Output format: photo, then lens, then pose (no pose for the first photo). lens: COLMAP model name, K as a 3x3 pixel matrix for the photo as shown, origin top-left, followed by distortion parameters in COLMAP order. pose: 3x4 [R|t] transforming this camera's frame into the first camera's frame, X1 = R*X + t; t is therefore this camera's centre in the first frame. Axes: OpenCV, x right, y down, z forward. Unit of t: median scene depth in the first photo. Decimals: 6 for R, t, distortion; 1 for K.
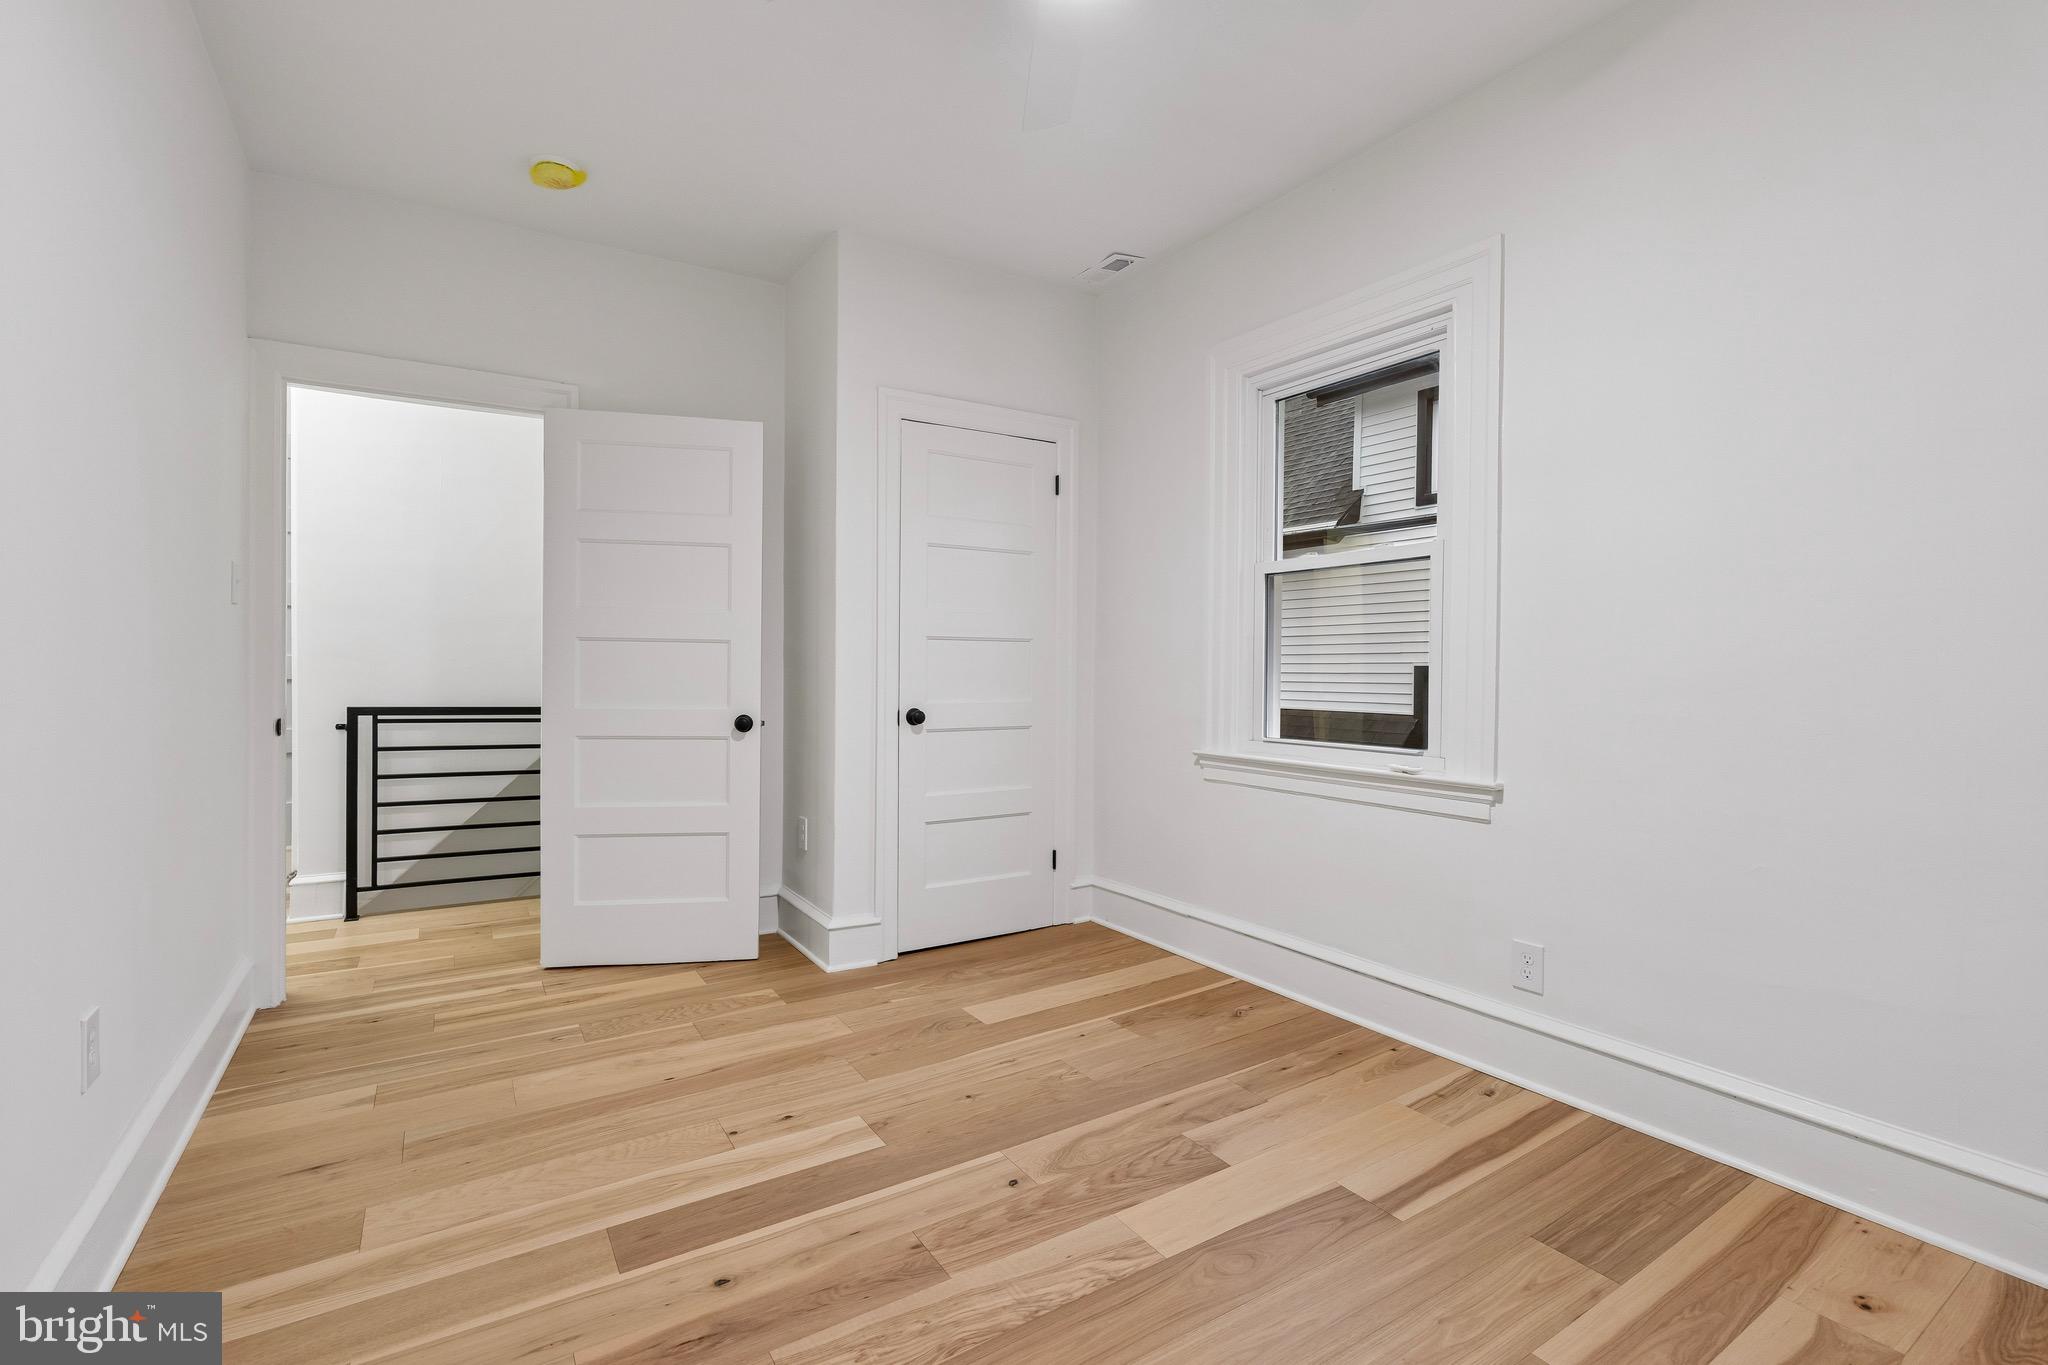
lens RADIAL K [[913.3, 0, 1024.0], [0, 913.3, 682.5], [0, 0, 1]] dist [0.000809, 0.000813]
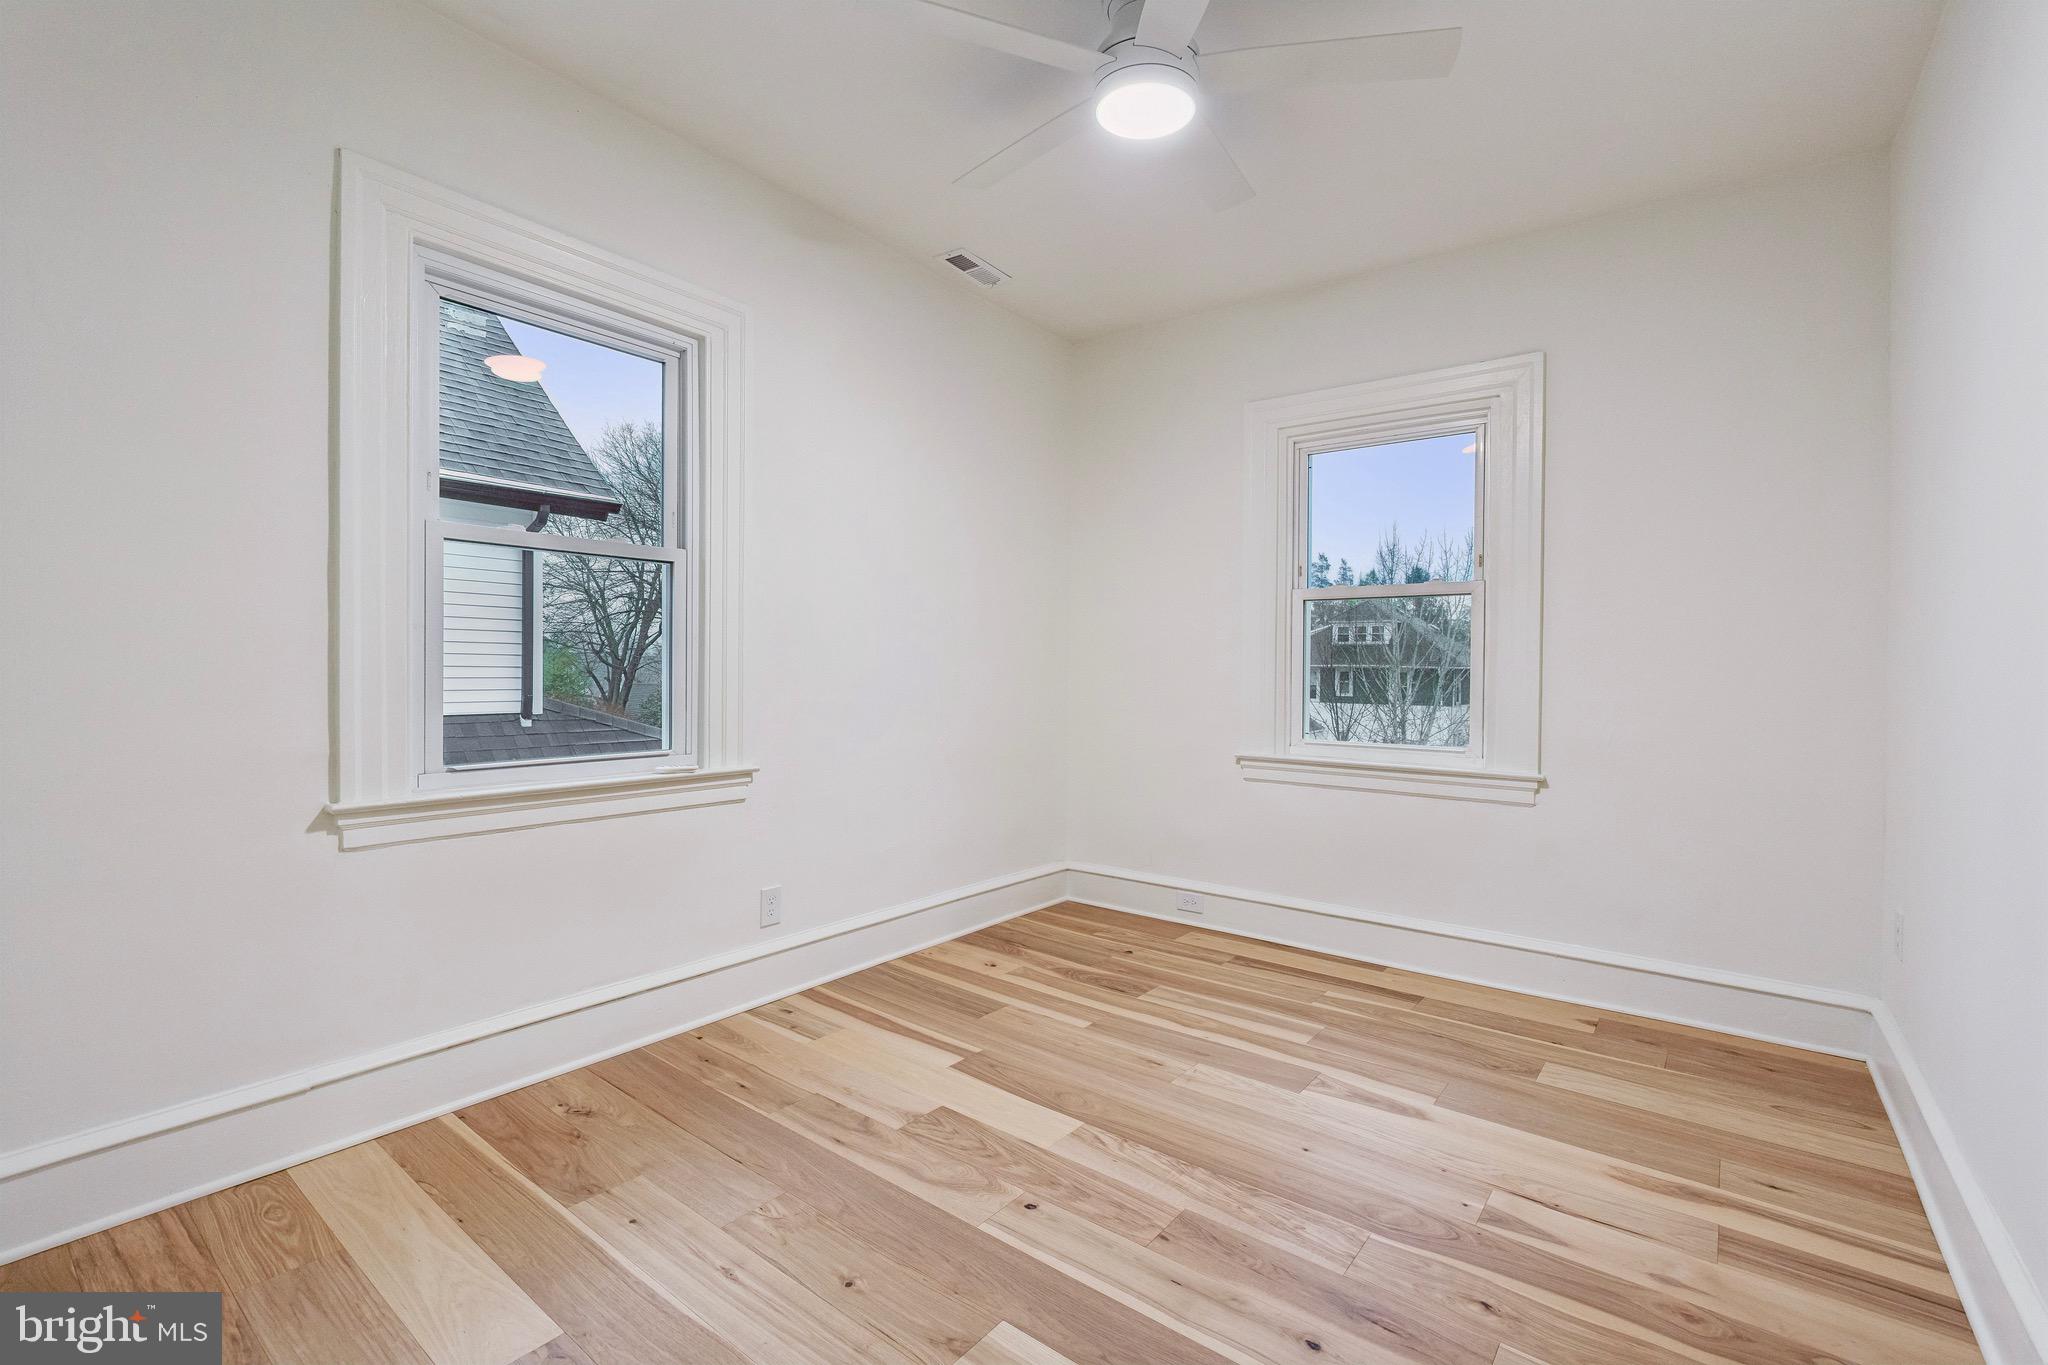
lens RADIAL K [[913.3, 0, 1024.0], [0, 913.3, 682.5], [0, 0, 1]] dist [0.000809, 0.000813]
pose [[-0.333747, -0.026973, 0.942277, -0.871452], [-0.002502, 0.999612, 0.027727, -0.041079], [-0.942659, 0.006896, -0.333685, 1.260029]]
